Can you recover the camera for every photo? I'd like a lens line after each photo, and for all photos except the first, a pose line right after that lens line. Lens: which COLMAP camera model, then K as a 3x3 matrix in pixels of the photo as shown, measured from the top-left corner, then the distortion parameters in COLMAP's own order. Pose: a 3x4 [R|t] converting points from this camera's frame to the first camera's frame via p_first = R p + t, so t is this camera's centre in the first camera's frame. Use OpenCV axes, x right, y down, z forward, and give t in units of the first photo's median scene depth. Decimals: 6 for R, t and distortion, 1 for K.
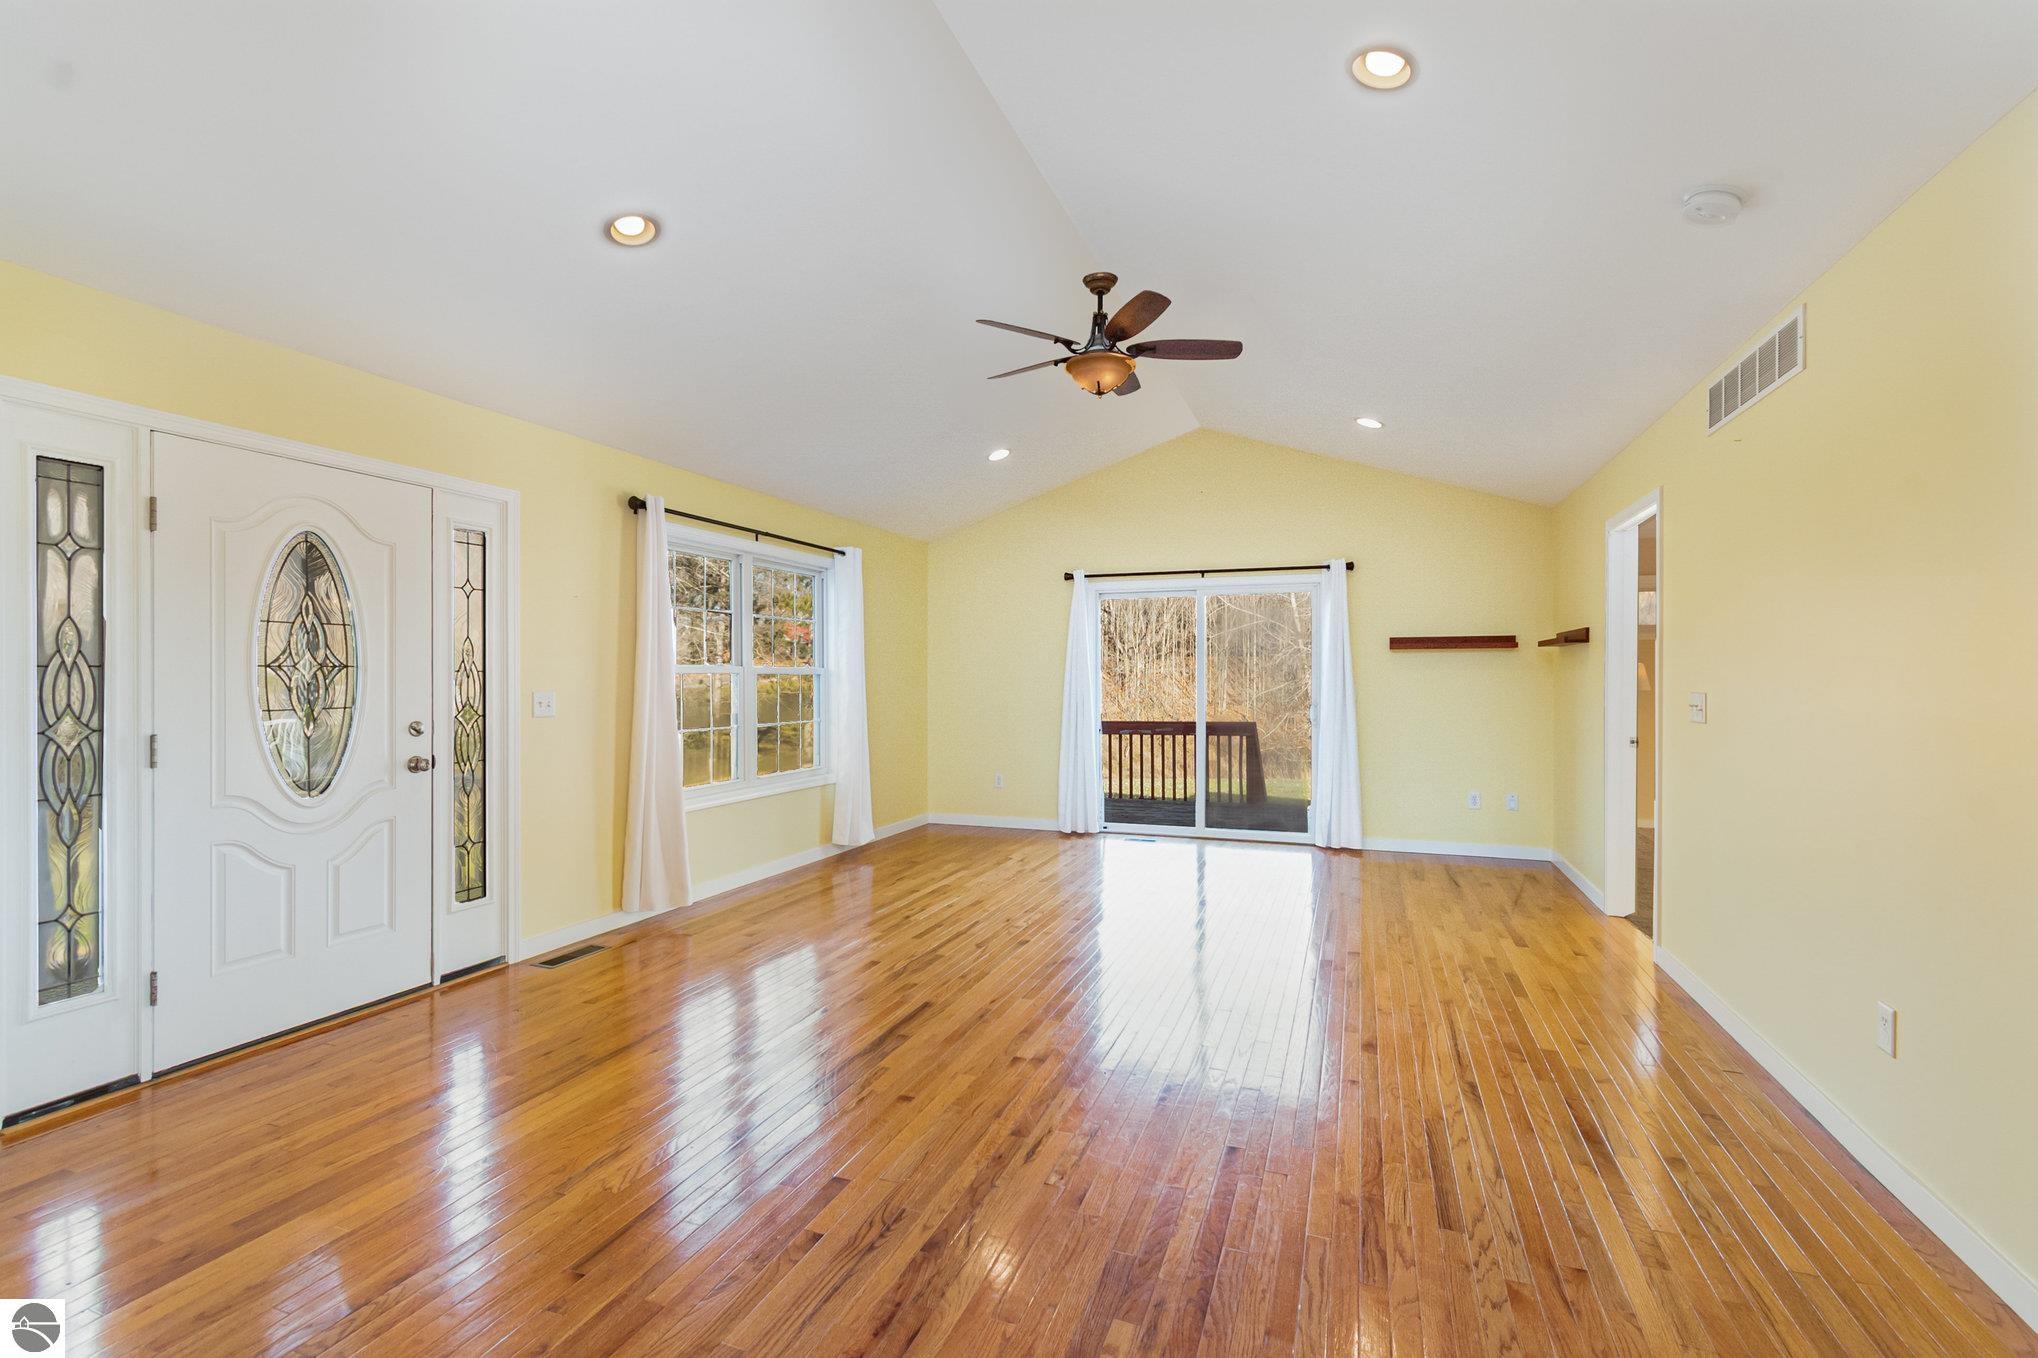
lens RADIAL K [[898.5, 0, 1023.9], [0, 898.5, 678.1], [0, 0, 1]] dist [0.000541, 0.000073]
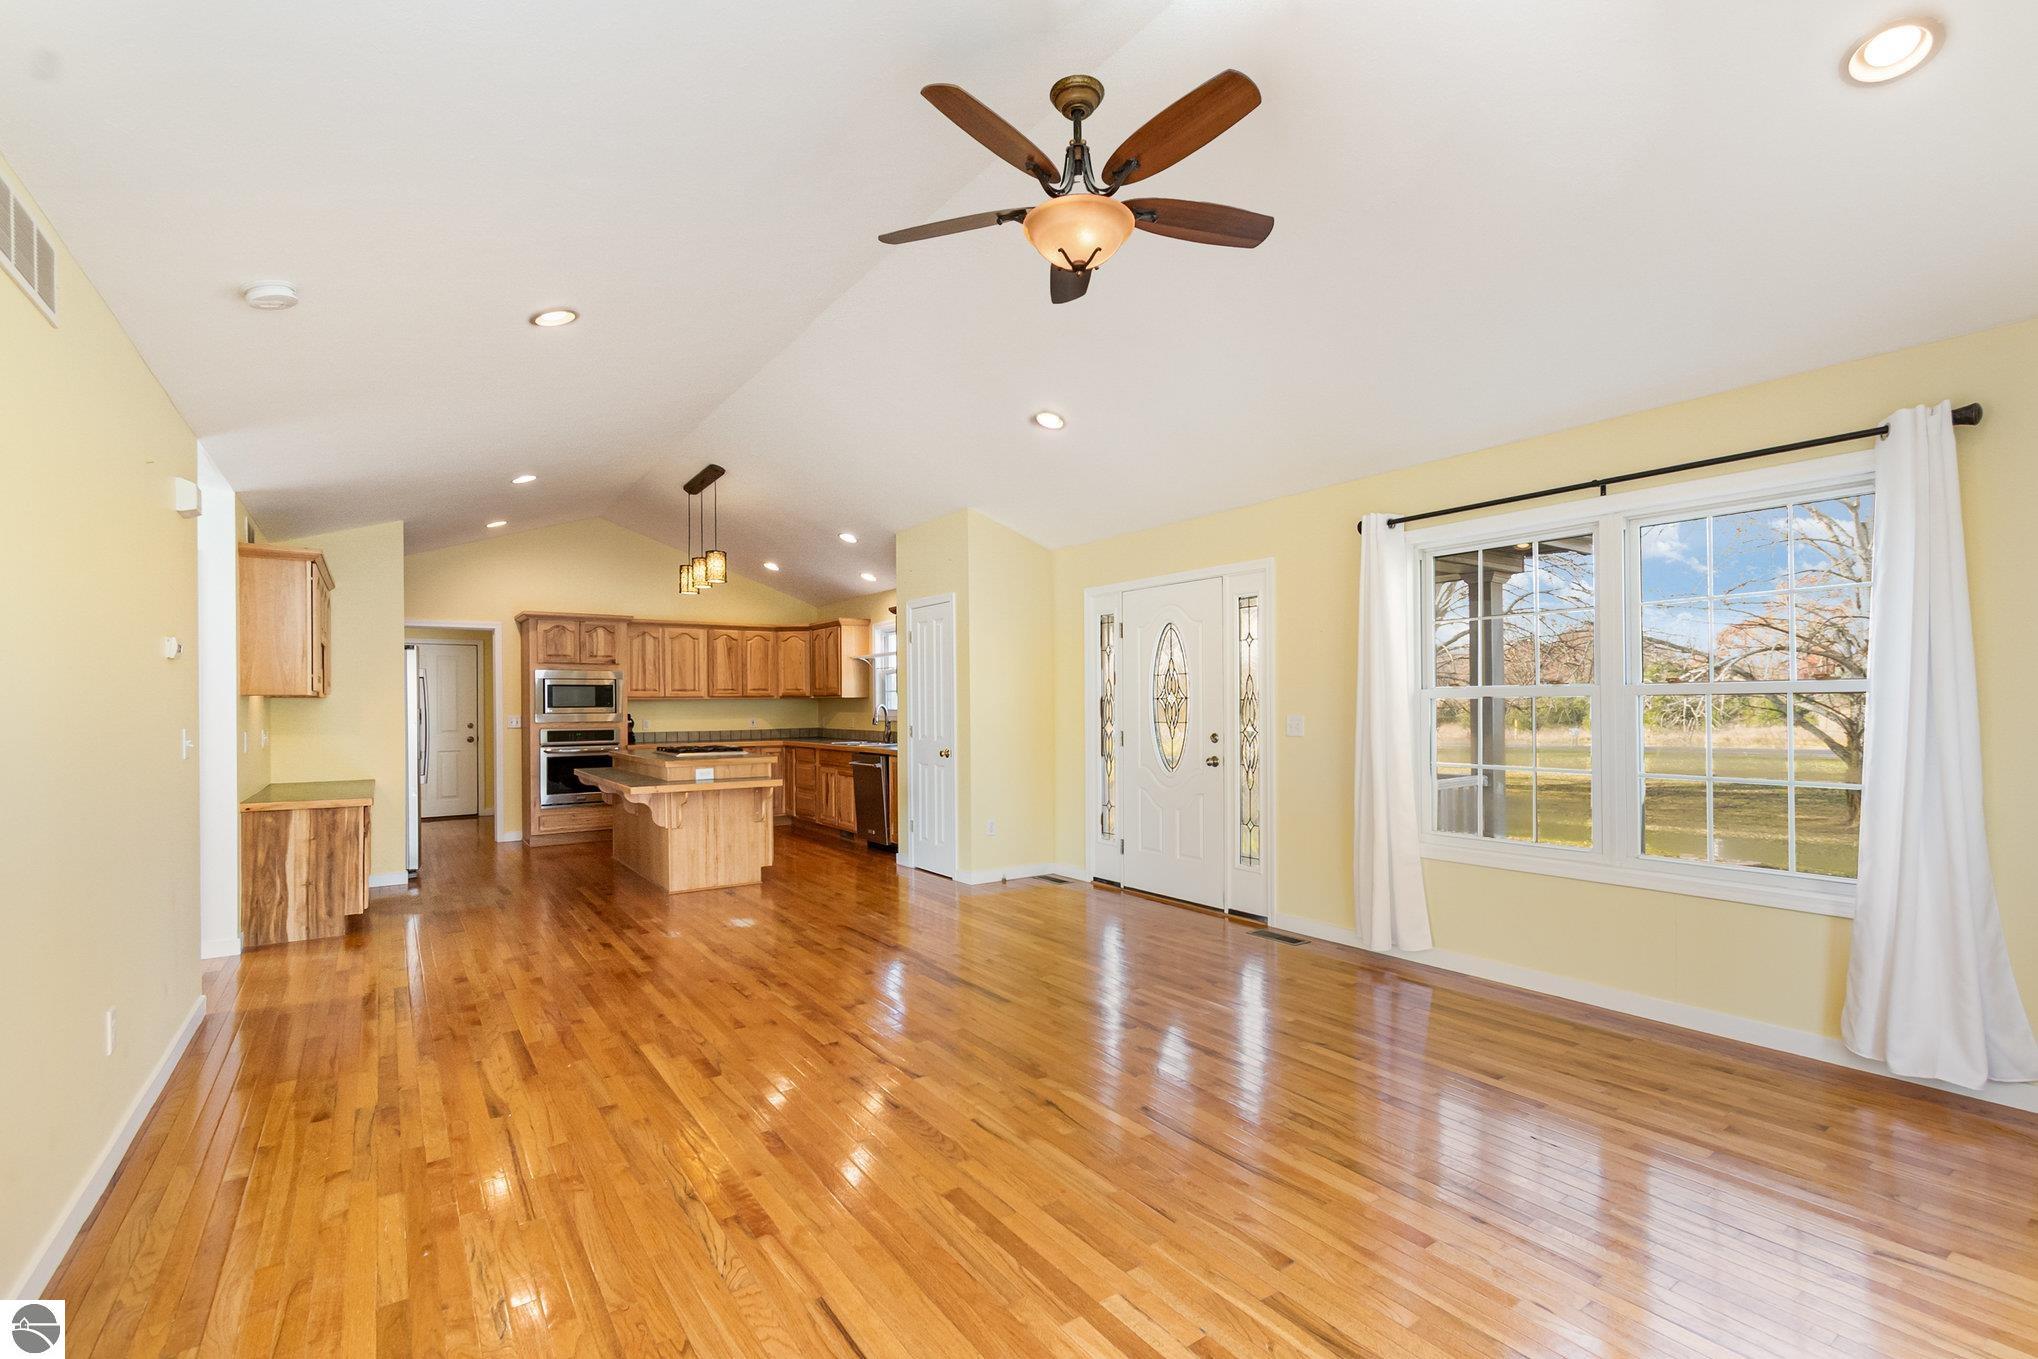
lens RADIAL K [[920.7, 0, 1028.3], [0, 920.7, 703.7], [0, 0, 1]] dist [0.002011, 0.000326]
pose [[-0.565599, 0.004852, -0.824666, 0.746801], [0.009366, 0.999956, -0.000540, -0.003072], [0.824627, -0.008030, -0.565619, 1.536631]]
